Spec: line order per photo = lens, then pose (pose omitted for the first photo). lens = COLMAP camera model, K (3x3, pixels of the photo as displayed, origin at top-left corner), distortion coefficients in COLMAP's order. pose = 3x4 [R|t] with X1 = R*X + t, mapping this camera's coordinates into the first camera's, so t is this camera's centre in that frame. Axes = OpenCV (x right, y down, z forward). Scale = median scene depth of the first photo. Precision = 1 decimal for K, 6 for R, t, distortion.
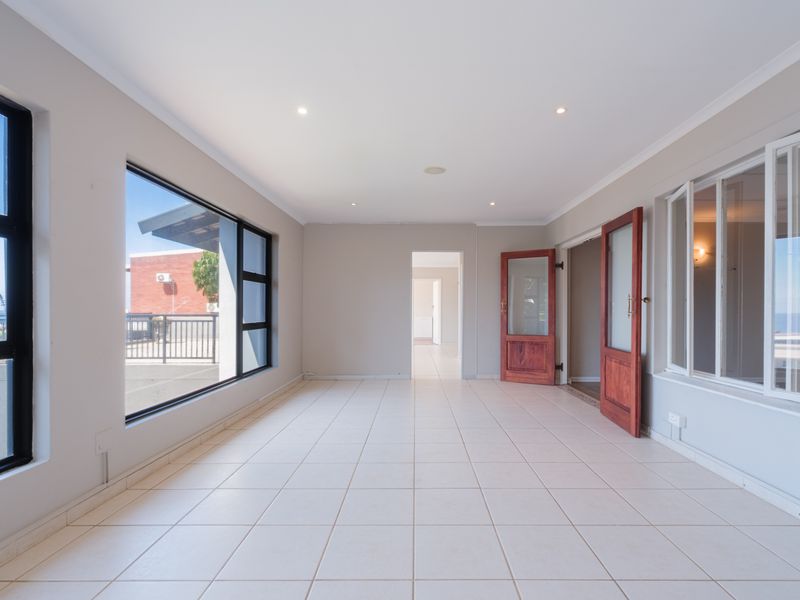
lens RADIAL K [[384.9, 0, 401.5], [0, 384.9, 309.5], [0, 0, 1]] dist [0.000389, 0.000476]
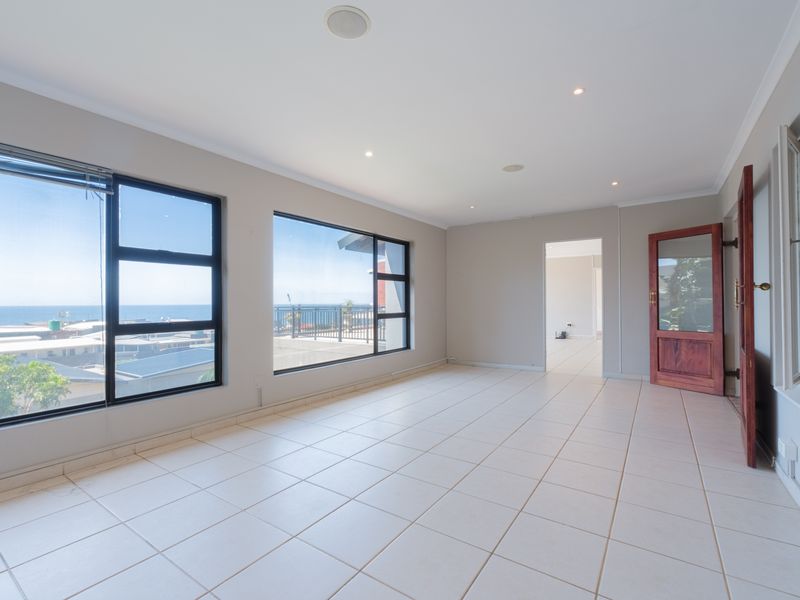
lens RADIAL K [[371.4, 0, 400.0], [0, 371.4, 300.0], [0, 0, 1]] dist [-0.000406, 0.000296]
pose [[0.827405, -0.011363, -0.561491, 0.273262], [0.008798, 0.999935, -0.007272, 0.000116], [0.561537, 0.001077, 0.827451, -0.001708]]
